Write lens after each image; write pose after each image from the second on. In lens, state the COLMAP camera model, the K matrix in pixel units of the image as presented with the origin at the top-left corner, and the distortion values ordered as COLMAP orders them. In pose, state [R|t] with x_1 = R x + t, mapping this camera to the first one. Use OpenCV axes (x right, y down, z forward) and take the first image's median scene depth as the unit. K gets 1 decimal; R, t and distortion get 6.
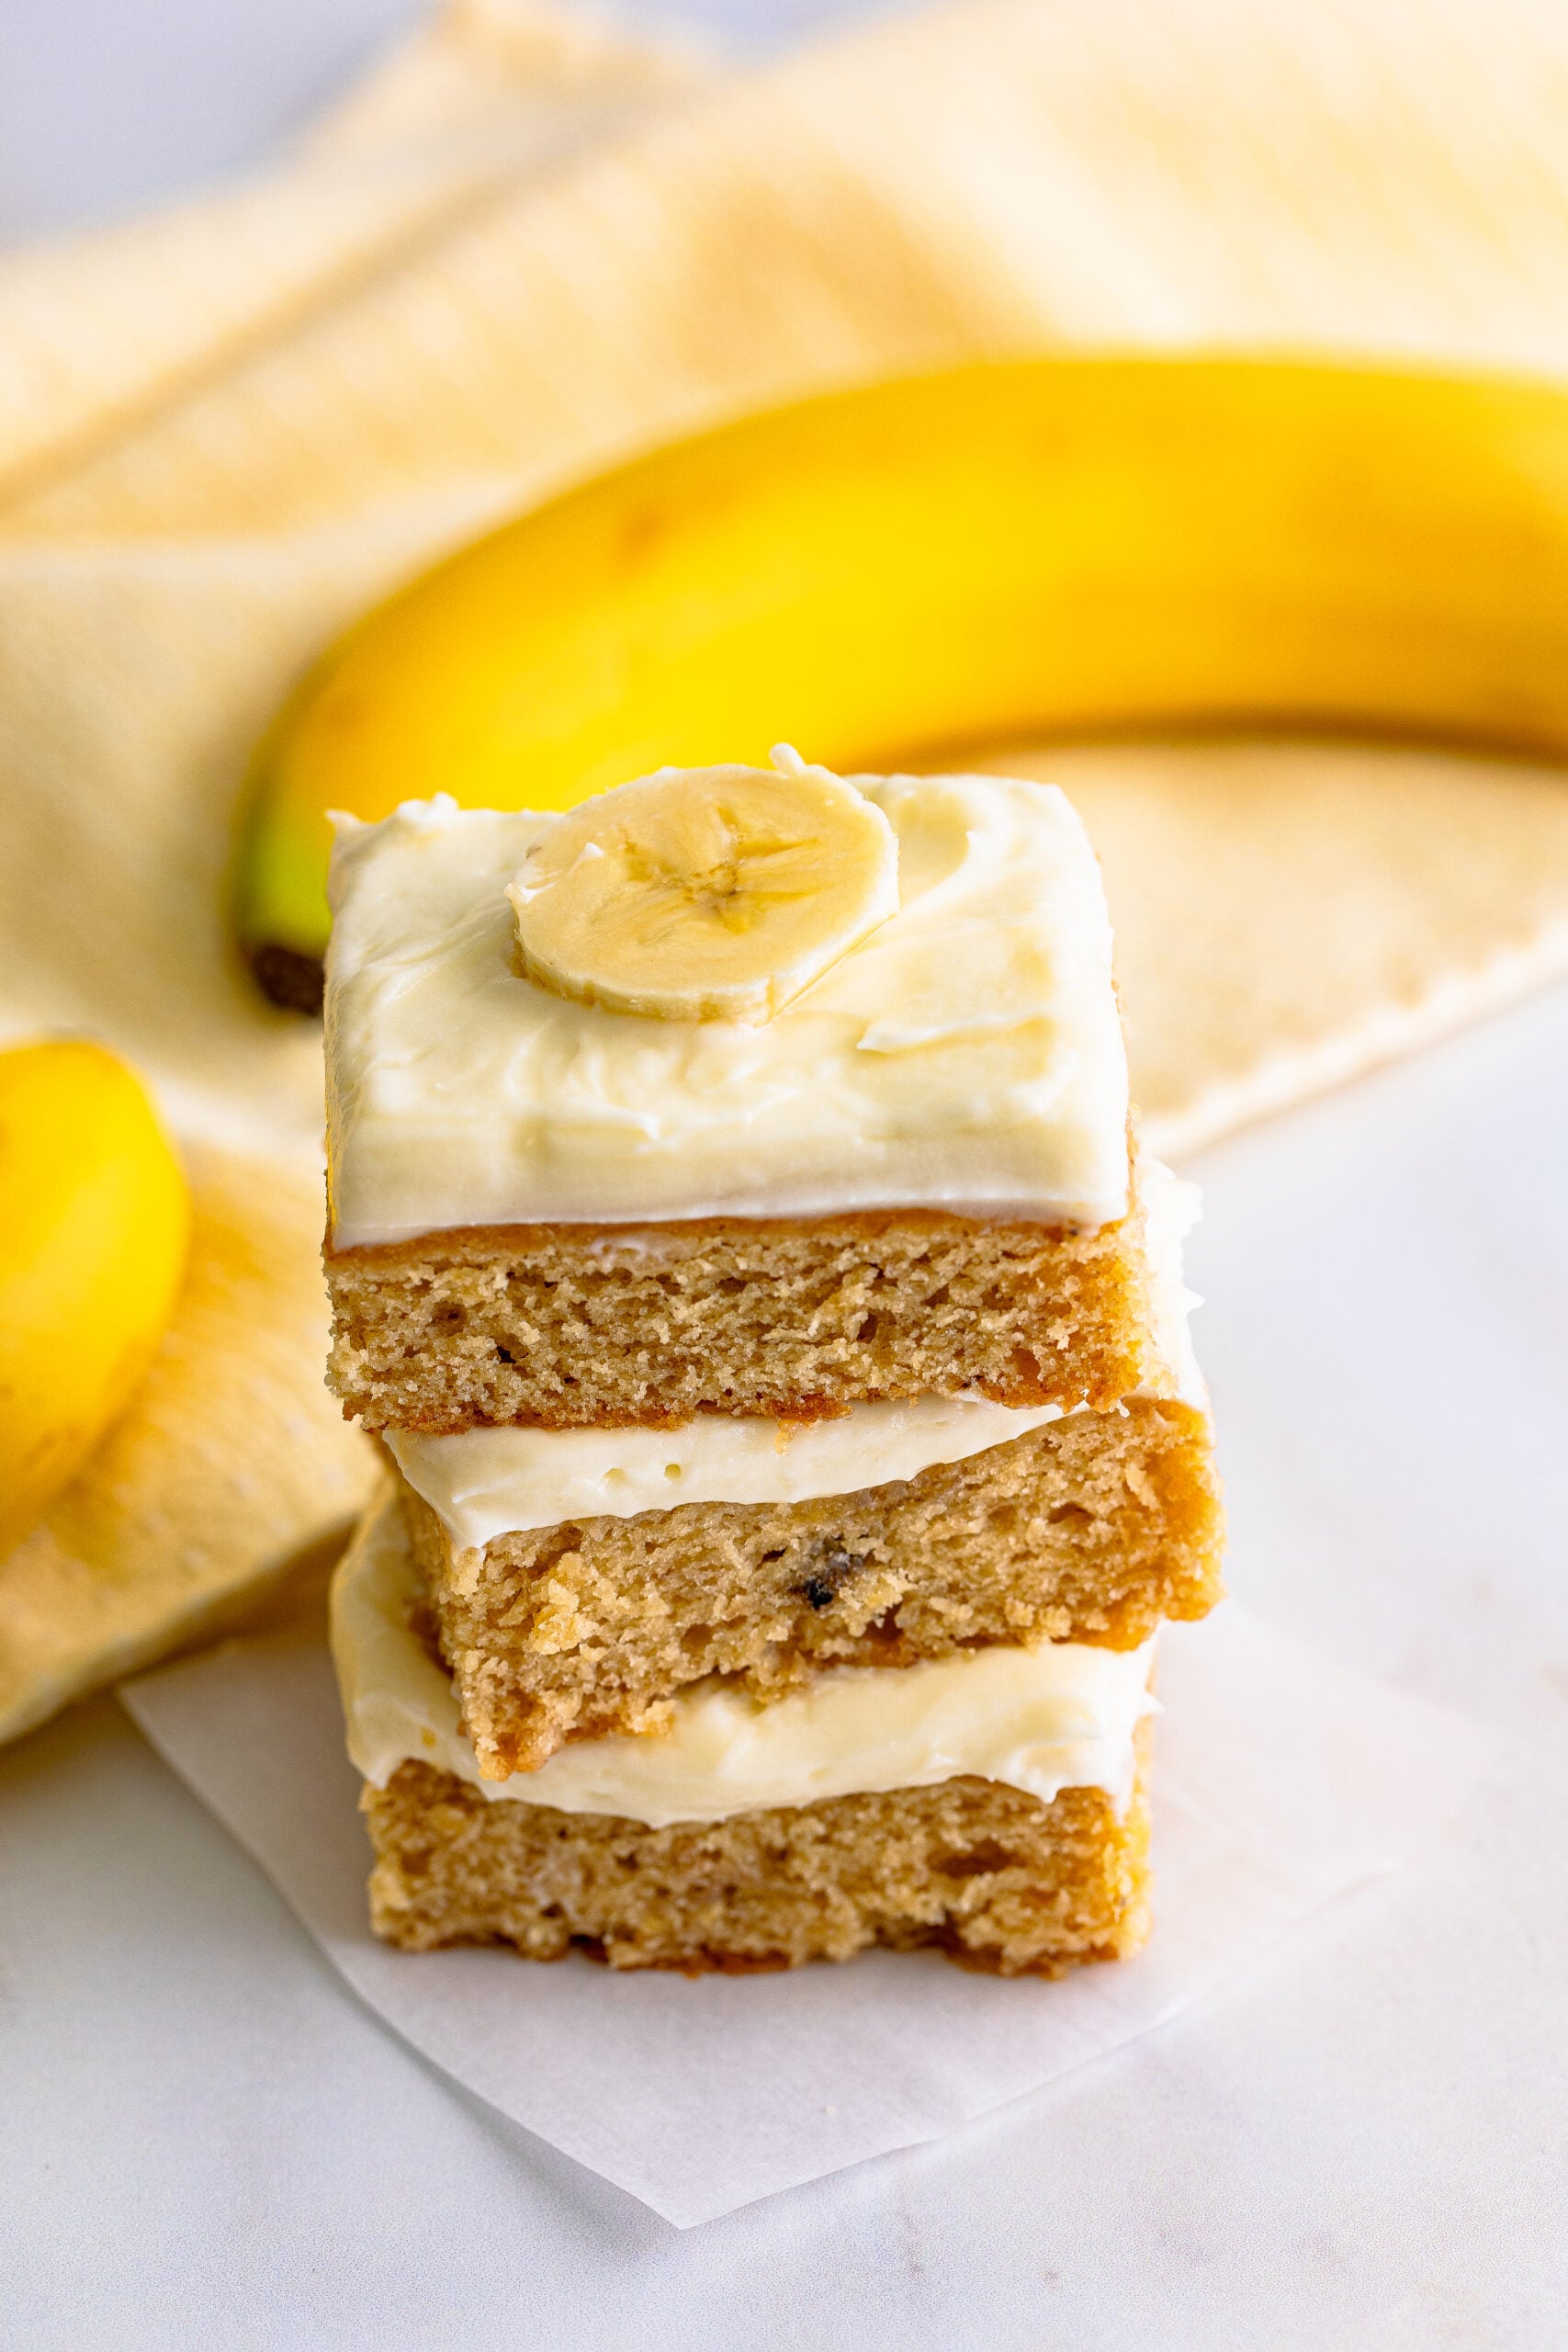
lens RADIAL K [[8431.3, 0, 784.0], [0, 8431.3, 1176.0], [0, 0, 1]] dist [-0.052066, -1.340218]
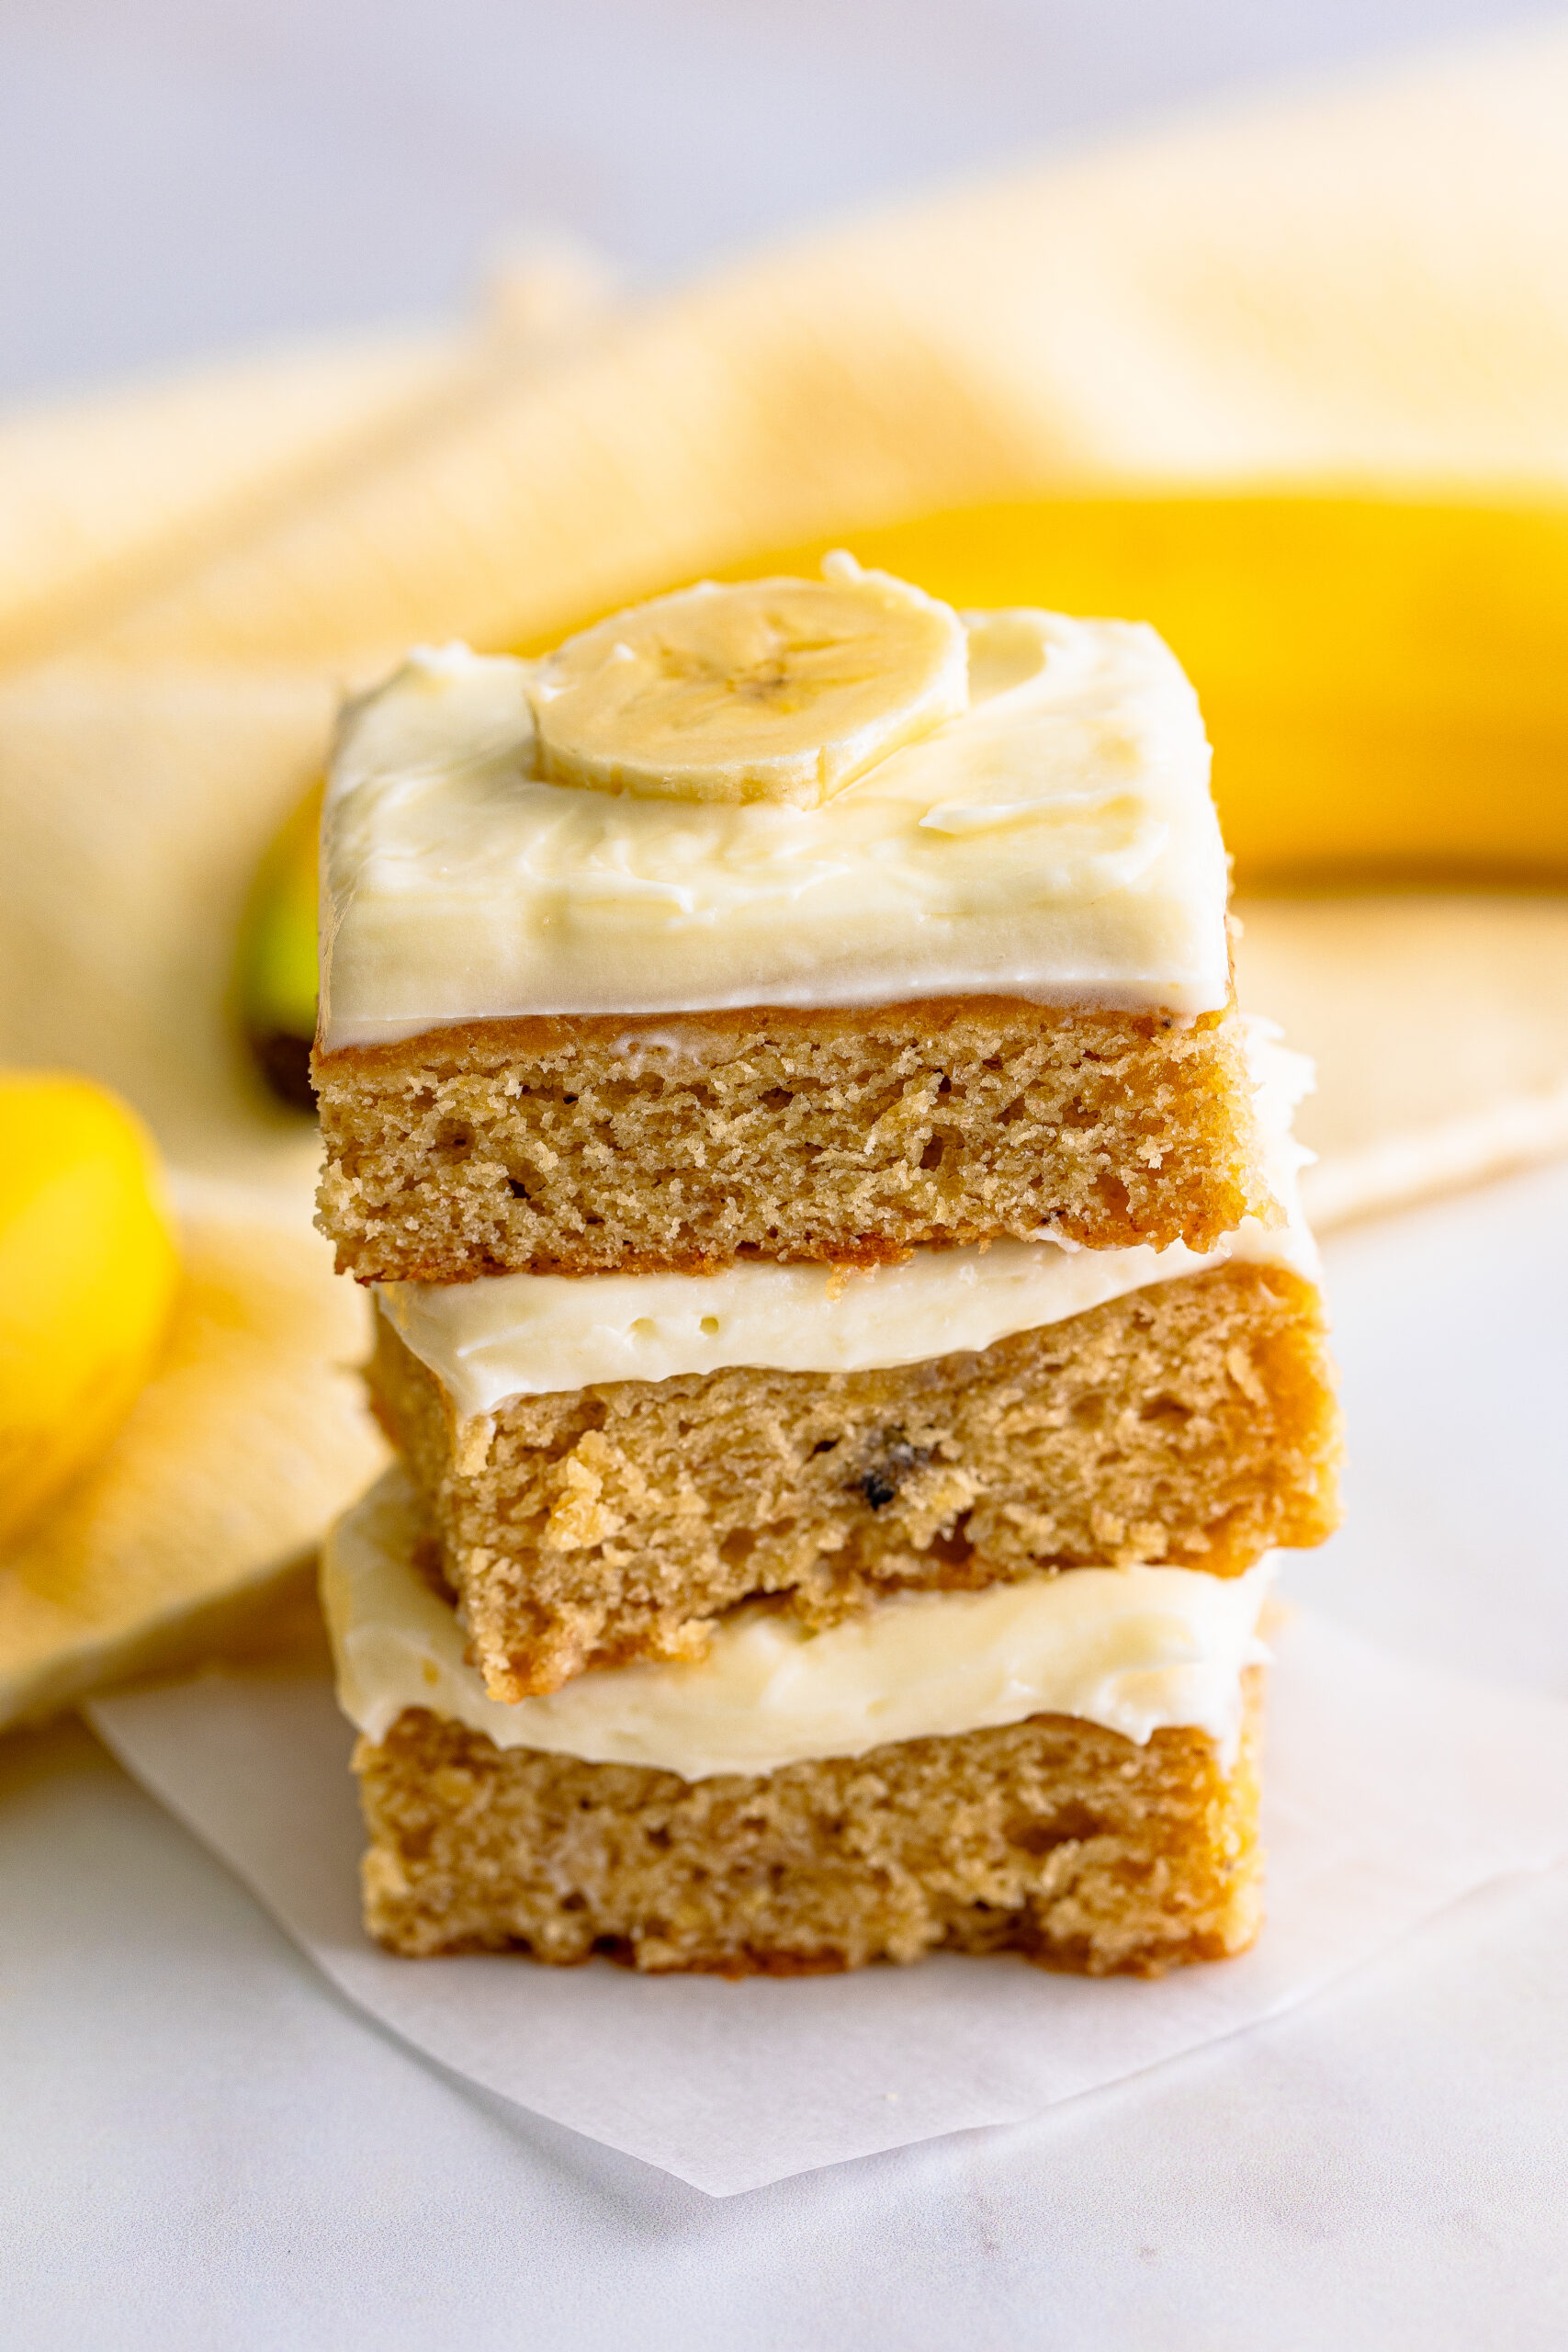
lens RADIAL K [[8431.3, 0, 784.0], [0, 8431.3, 1176.0], [0, 0, 1]] dist [-0.052066, -1.340218]
pose [[0.999909, -0.000553, -0.013448, 0.006180], [-0.001876, 0.983665, -0.180000, 0.174526], [0.013328, 0.180009, 0.983575, 0.135396]]
